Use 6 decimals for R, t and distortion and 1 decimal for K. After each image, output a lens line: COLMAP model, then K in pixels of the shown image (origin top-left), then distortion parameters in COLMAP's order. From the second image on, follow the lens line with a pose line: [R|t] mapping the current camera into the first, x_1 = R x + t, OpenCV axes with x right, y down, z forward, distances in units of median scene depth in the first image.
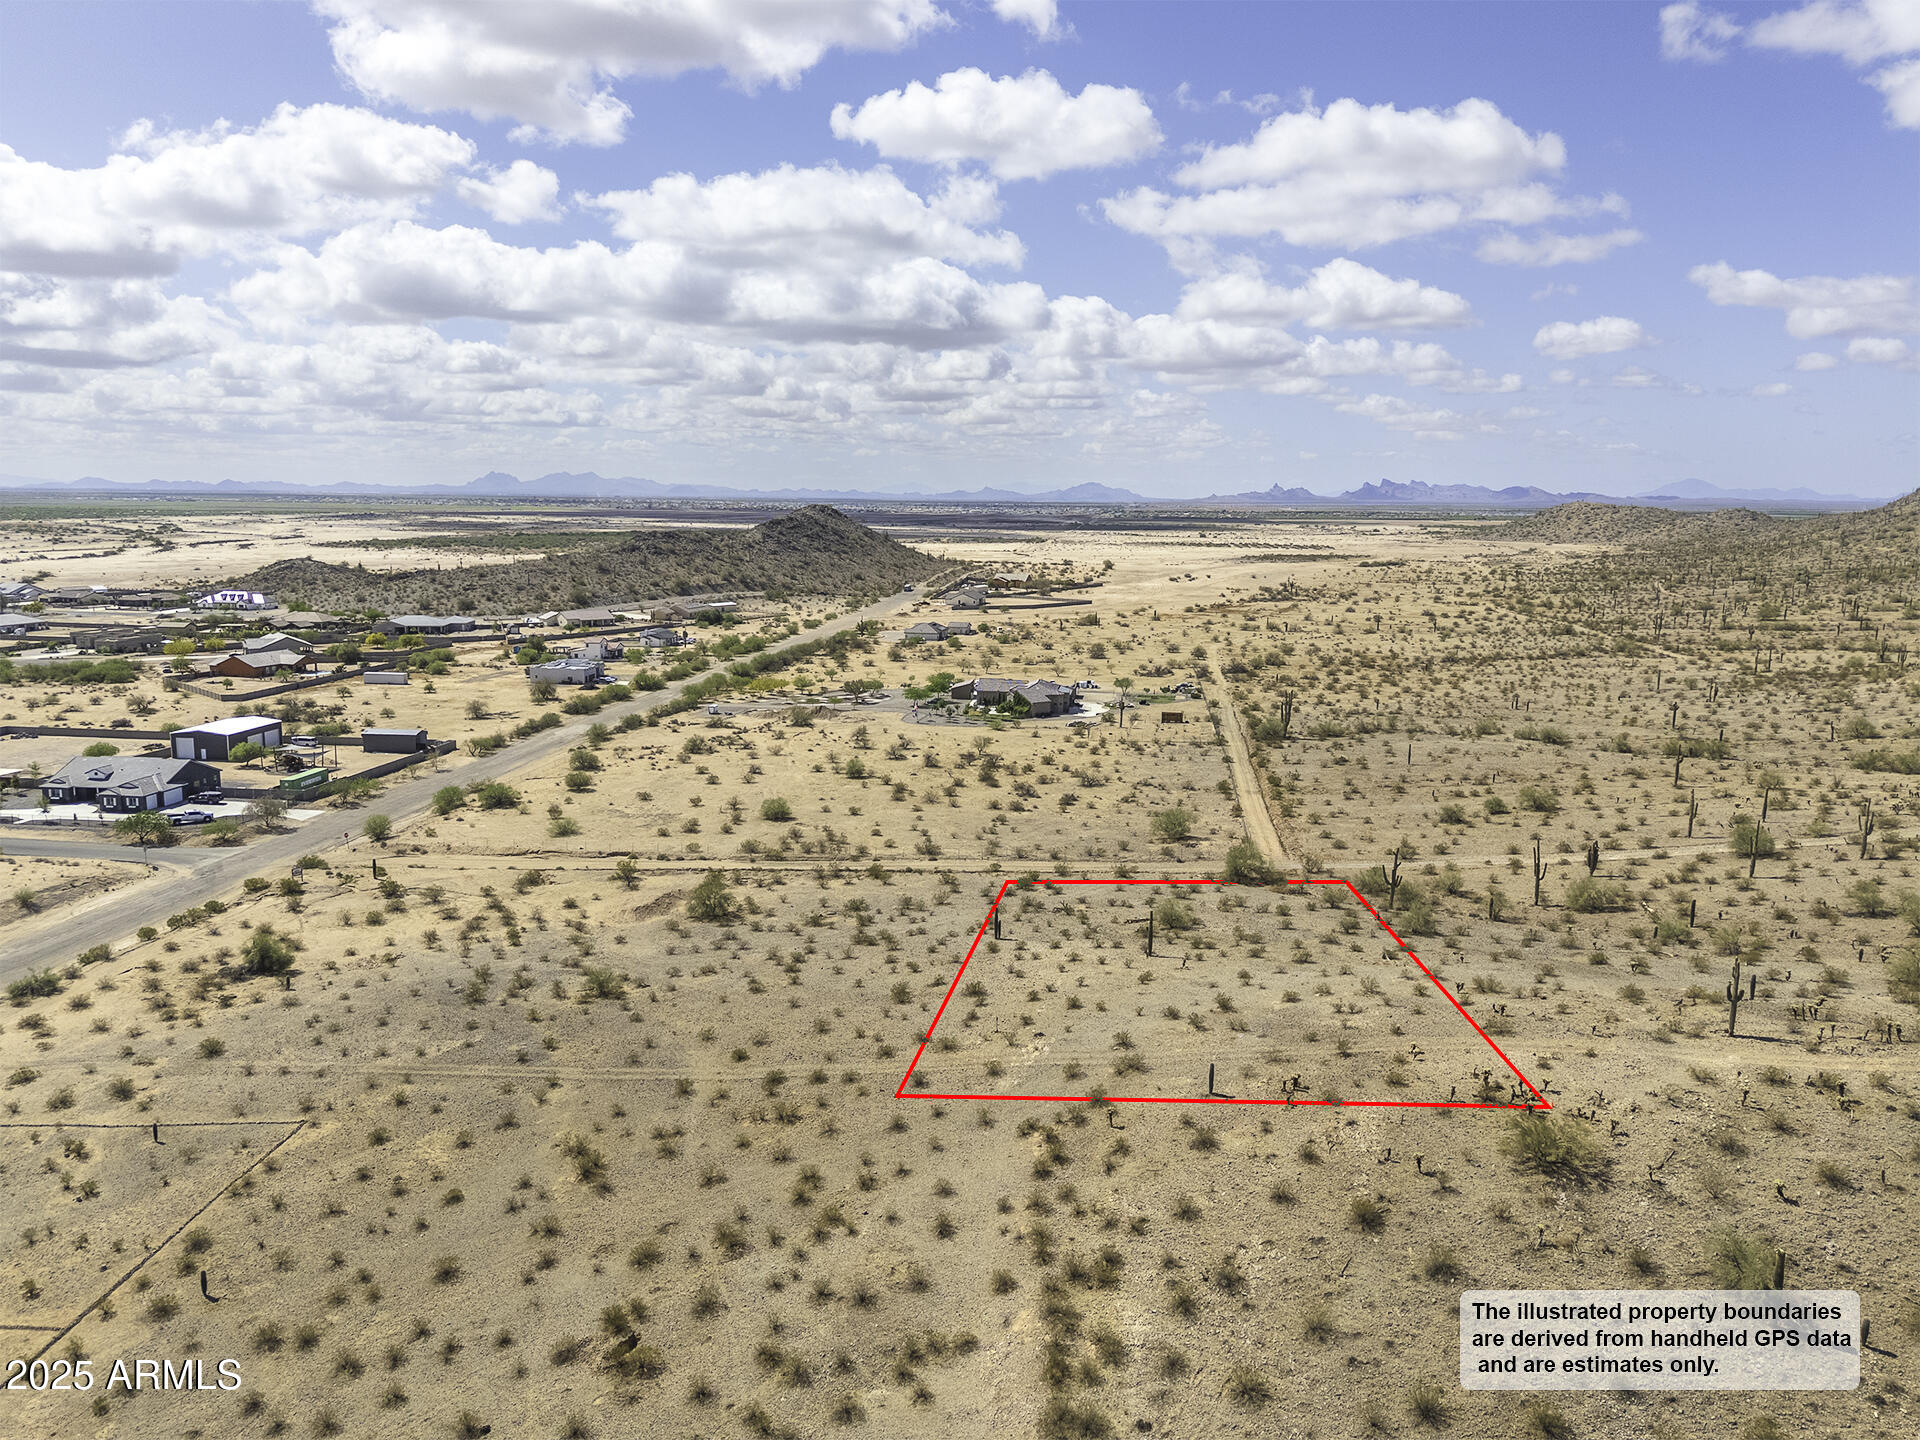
lens RADIAL K [[1412.8, 0, 965.1], [0, 1412.8, 716.9], [0, 0, 1]] dist [0.078501, -0.070546]
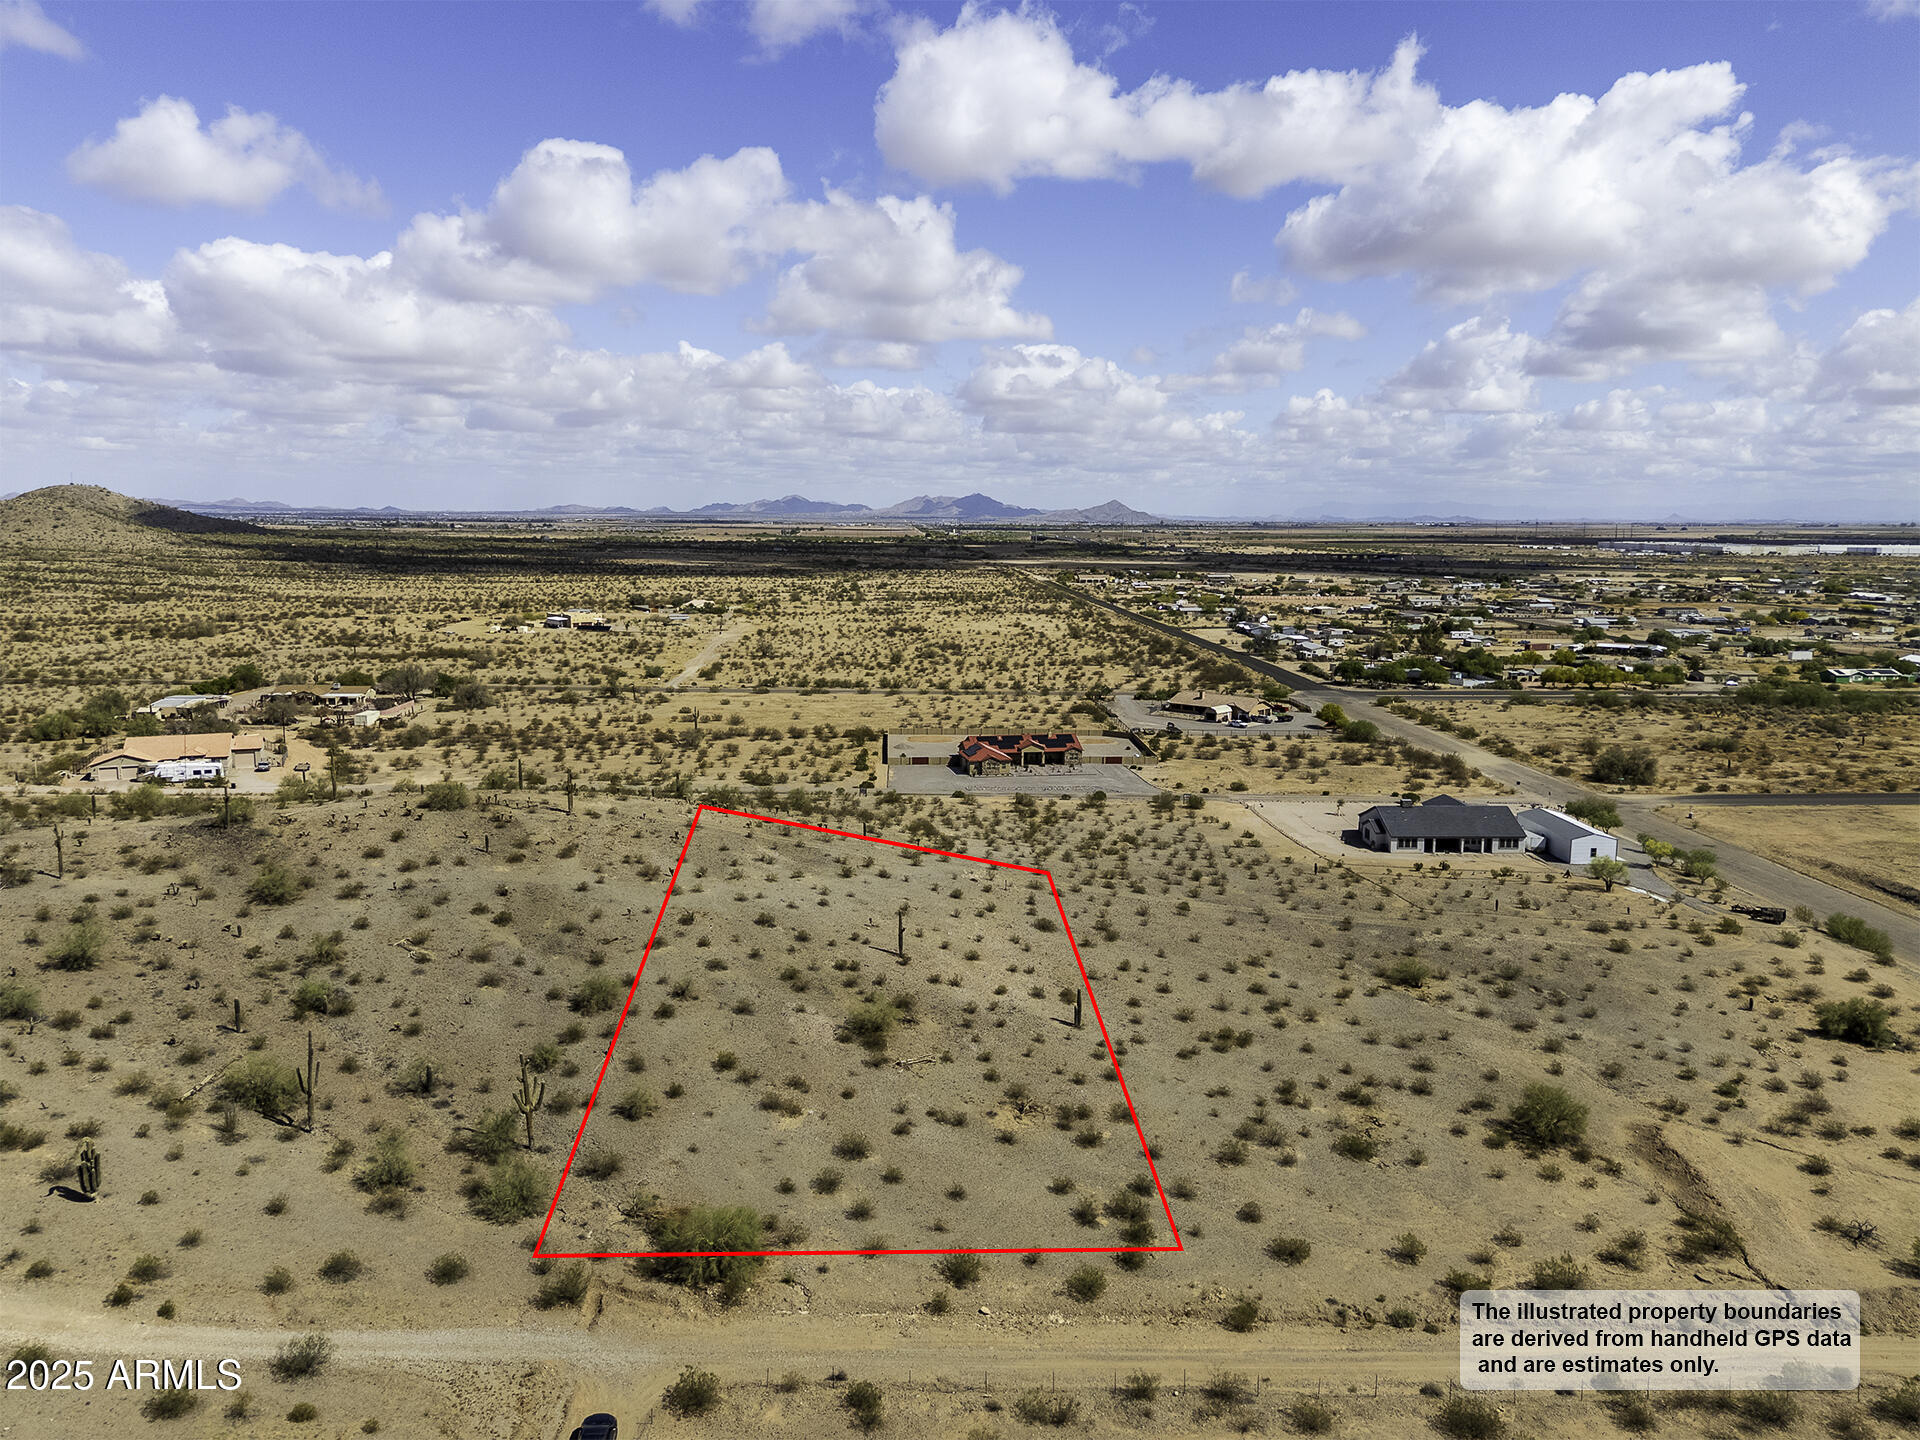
lens RADIAL K [[1412.8, 0, 959.7], [0, 1412.8, 708.9], [0, 0, 1]] dist [0.078501, -0.070546]
pose [[-0.983334, 0.009772, -0.181543, 0.370425], [-0.043344, 0.957159, 0.286299, -0.405123], [0.176564, 0.289397, -0.940784, 2.608870]]
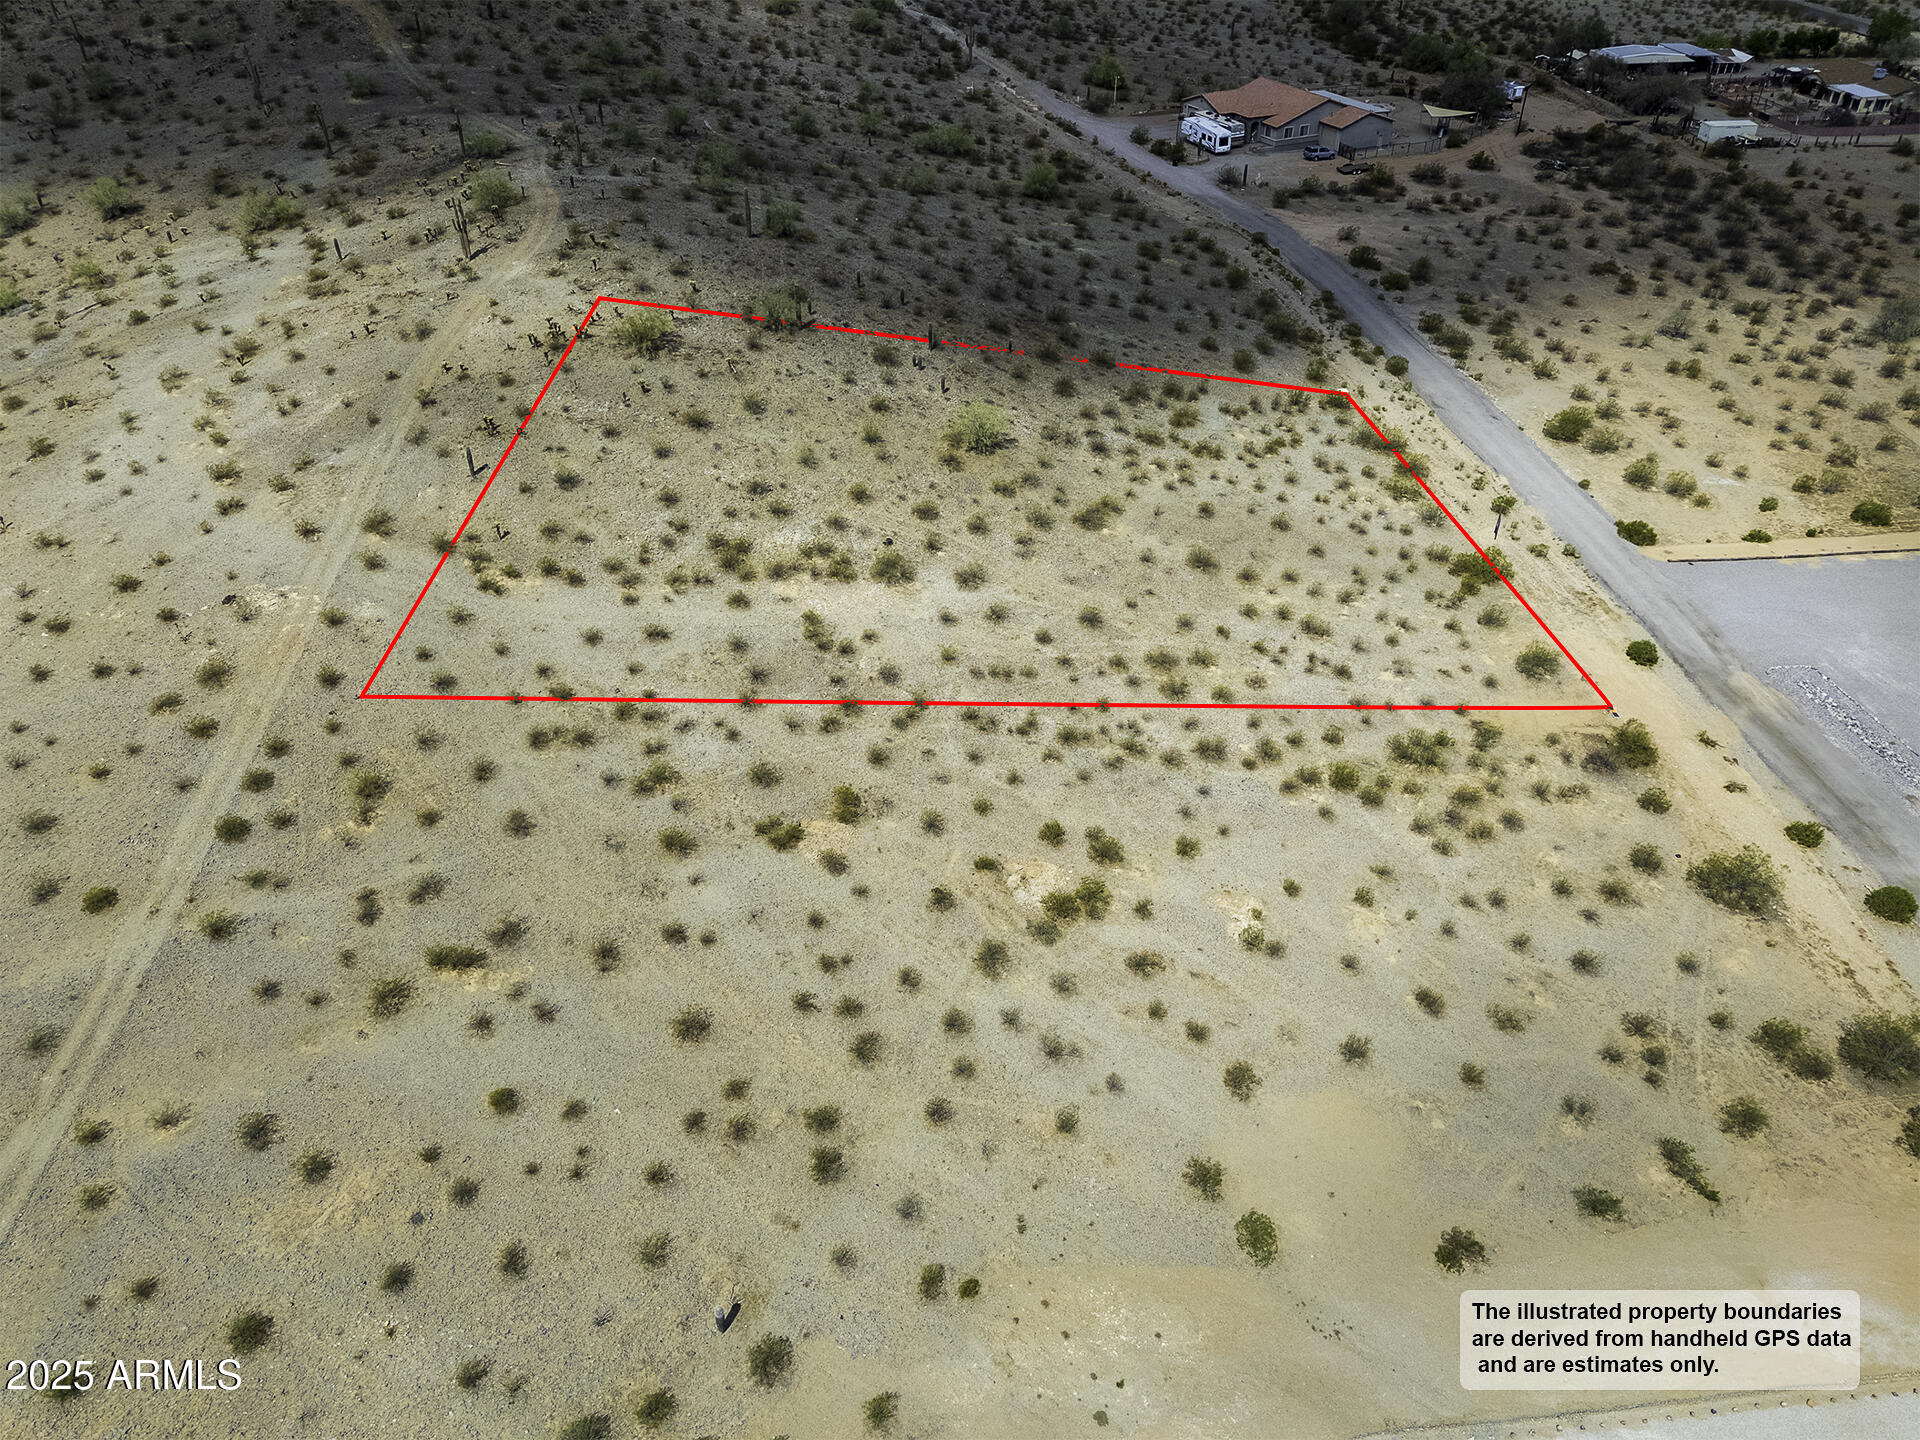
lens RADIAL K [[1412.8, 0, 961.5], [0, 1412.8, 711.4], [0, 0, 1]] dist [0.078501, -0.070546]
pose [[-0.249260, -0.561556, 0.789002, -0.815403], [0.148465, 0.782929, 0.604136, -0.172403], [-0.956989, 0.267726, -0.111781, 0.805519]]
